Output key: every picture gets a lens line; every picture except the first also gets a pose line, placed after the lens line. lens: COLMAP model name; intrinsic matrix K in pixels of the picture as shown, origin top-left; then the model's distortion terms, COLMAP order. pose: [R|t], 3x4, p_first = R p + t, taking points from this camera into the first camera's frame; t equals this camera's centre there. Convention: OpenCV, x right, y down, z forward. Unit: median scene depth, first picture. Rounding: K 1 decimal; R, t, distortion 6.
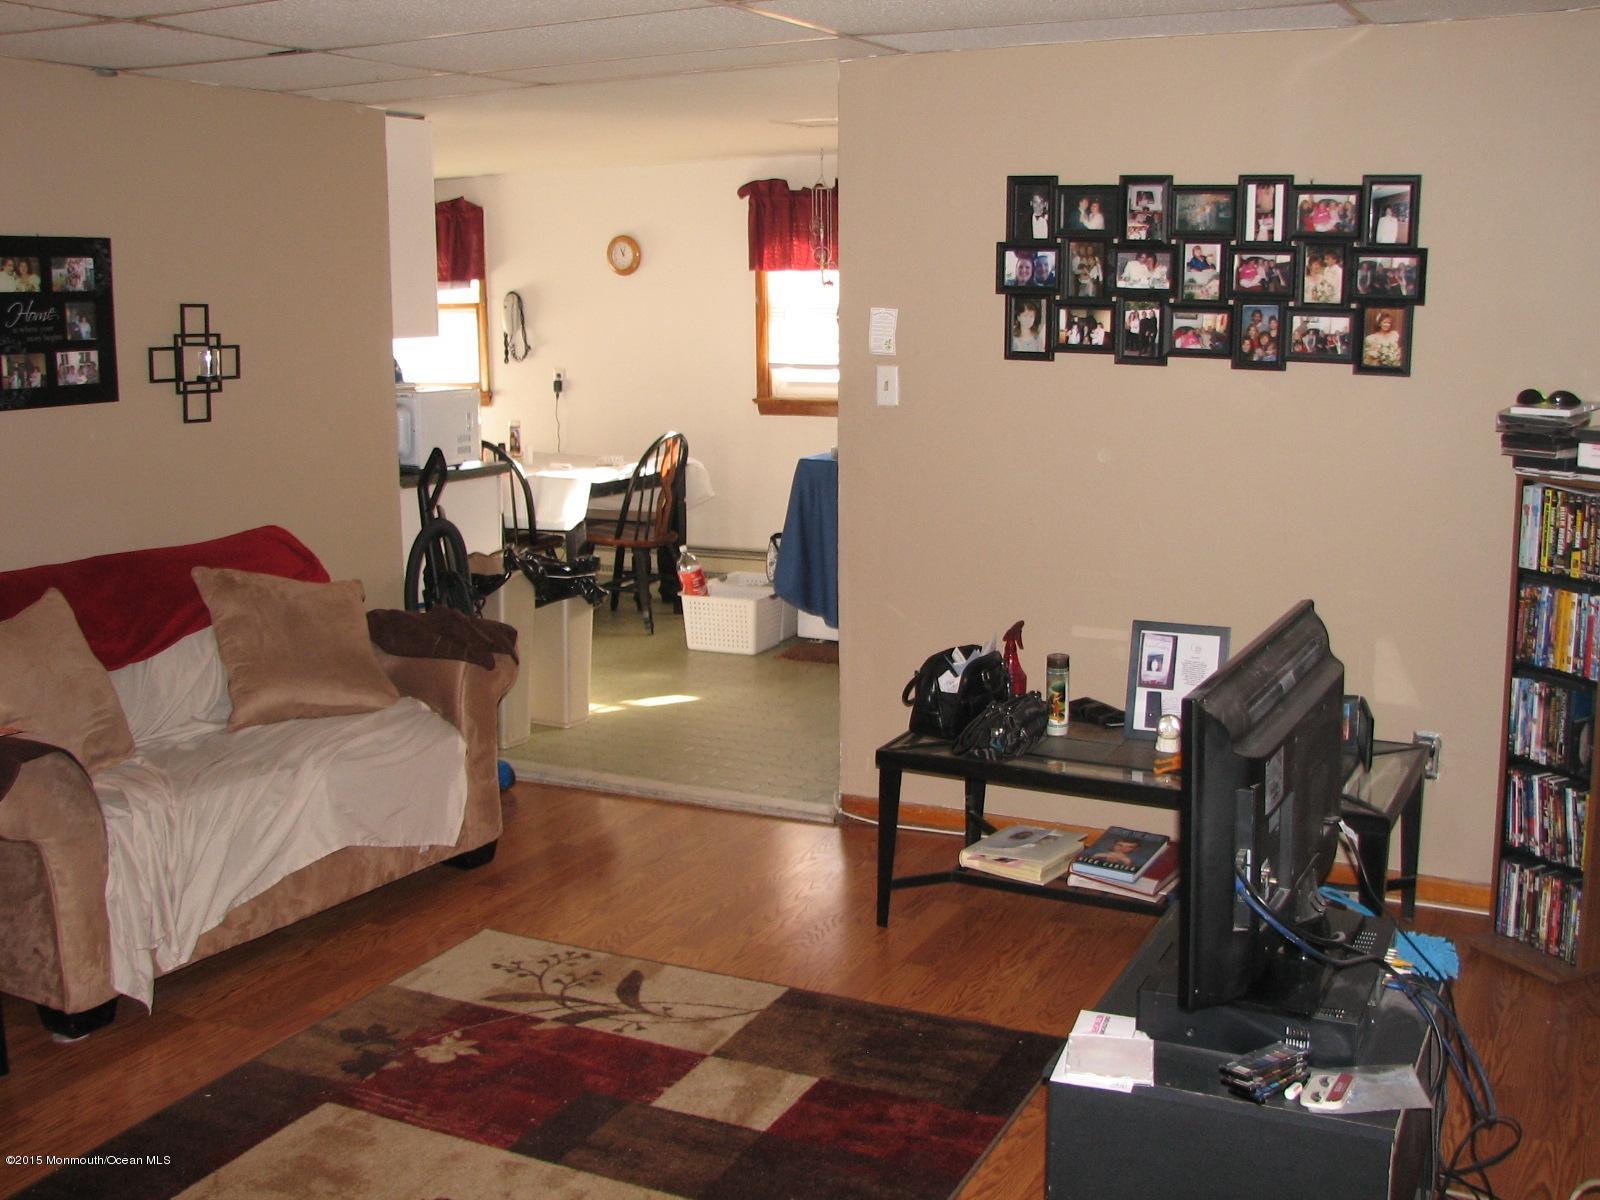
lens RADIAL K [[1720.9, 0, 805.8], [0, 1720.9, 583.5], [0, 0, 1]] dist [-0.206435, 0.272963]
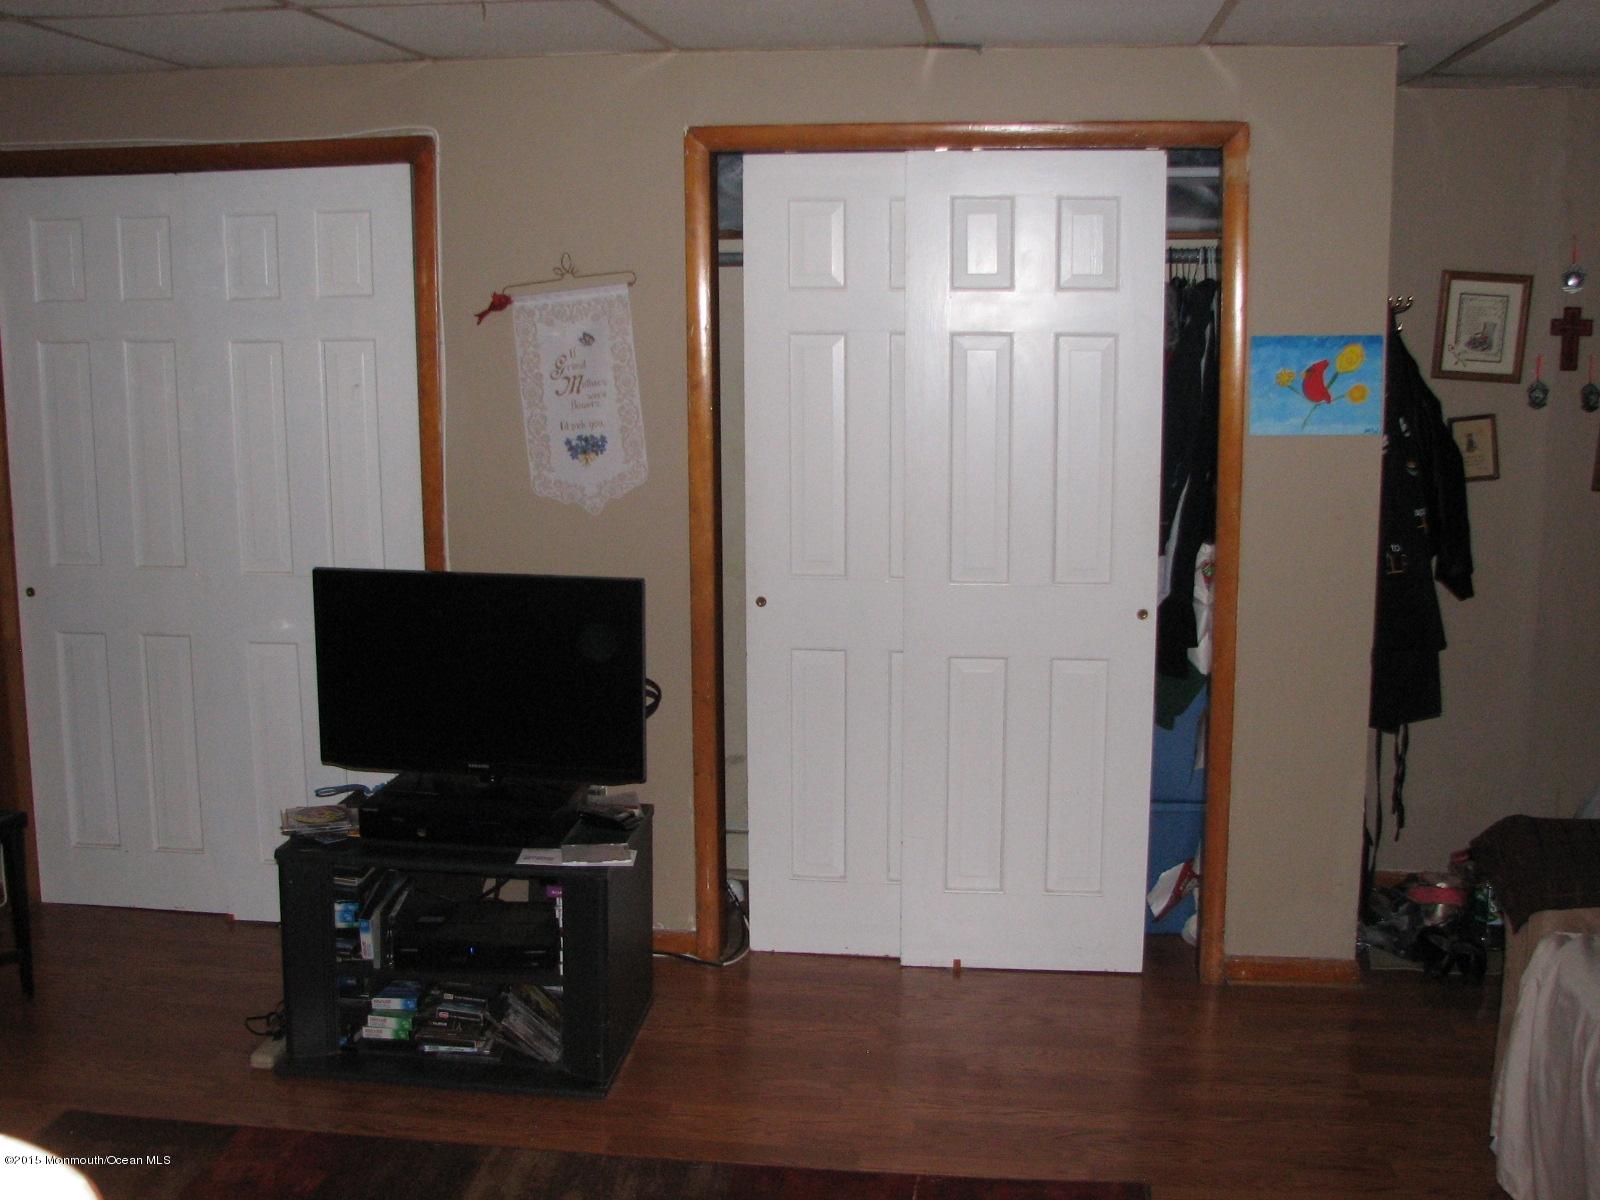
lens RADIAL K [[1720.9, 0, 805.8], [0, 1720.9, 583.5], [0, 0, 1]] dist [-0.206435, 0.272963]
pose [[-0.347710, -0.135965, 0.927692, -0.690870], [0.162274, 0.965771, 0.202368, -0.119646], [-0.923453, 0.220906, -0.313744, 0.704137]]
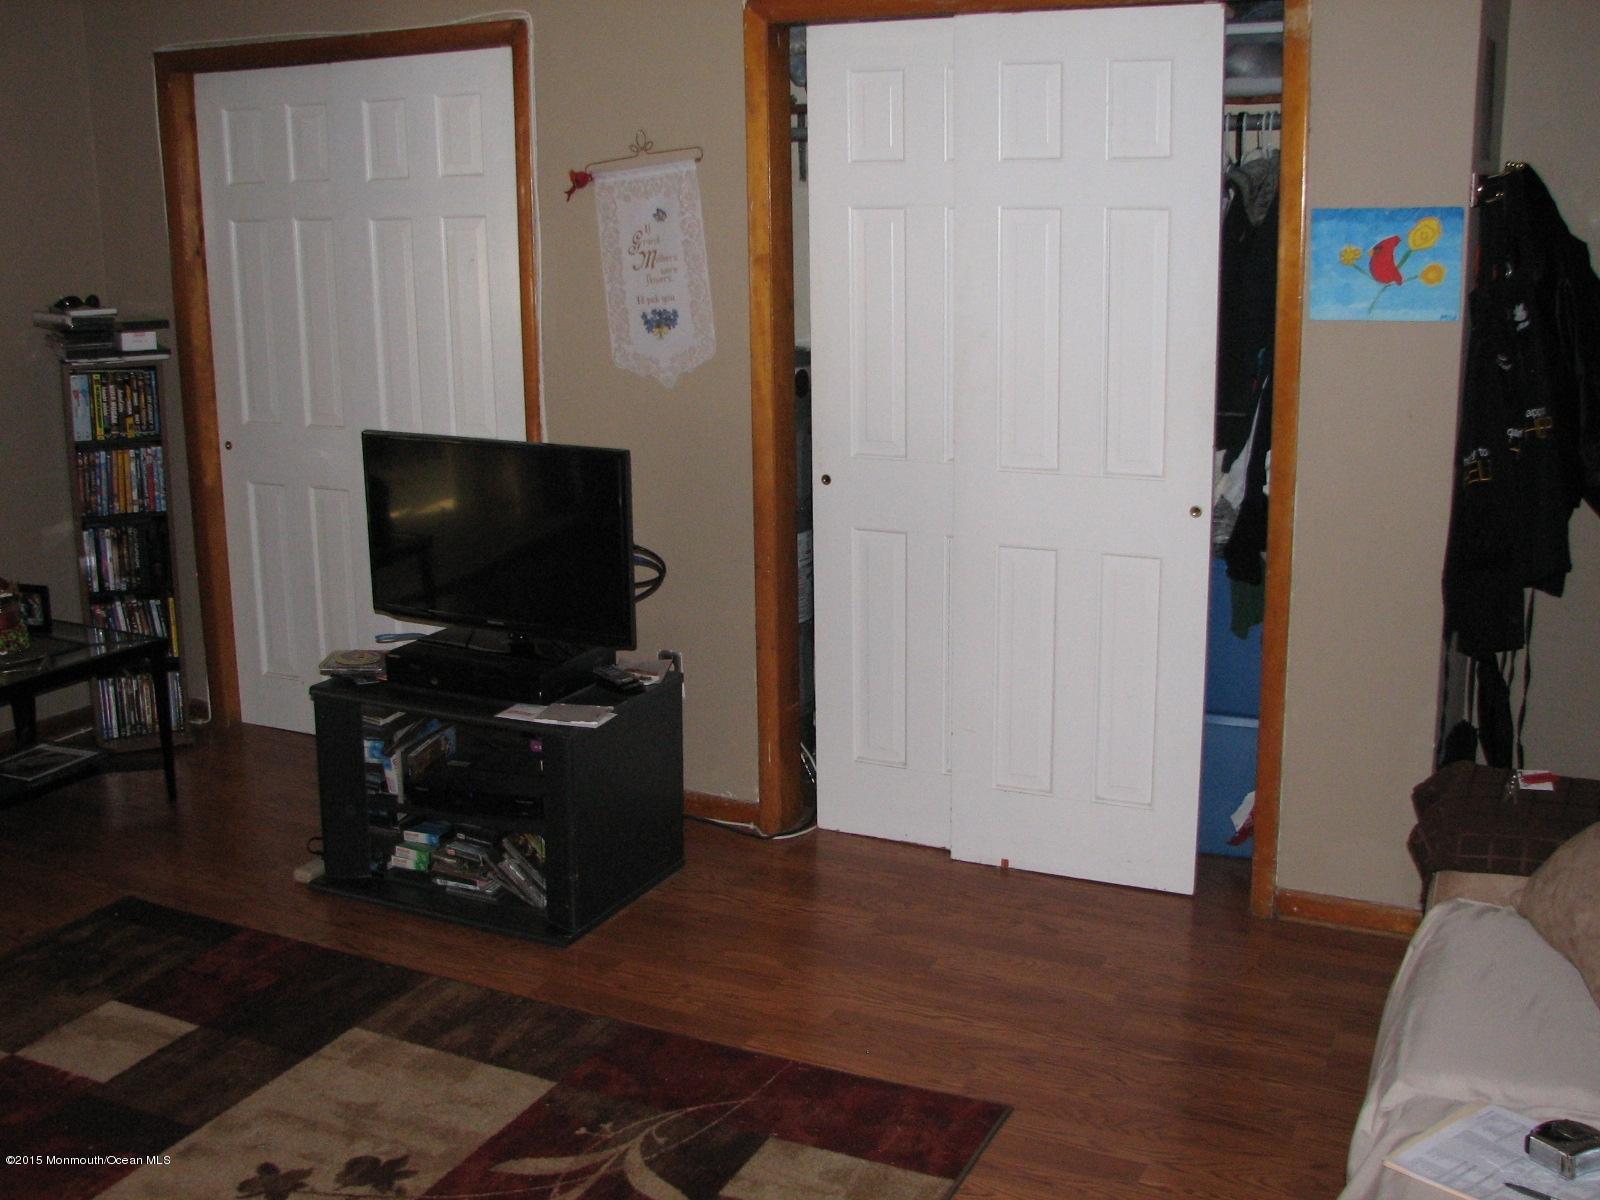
lens RADIAL K [[1720.9, 0, 805.8], [0, 1720.9, 583.5], [0, 0, 1]] dist [-0.206435, 0.272963]
pose [[-0.022502, -0.212477, 0.976907, -0.737498], [0.180123, 0.960302, 0.213015, -0.067556], [-0.983387, 0.180757, 0.016663, 0.424330]]
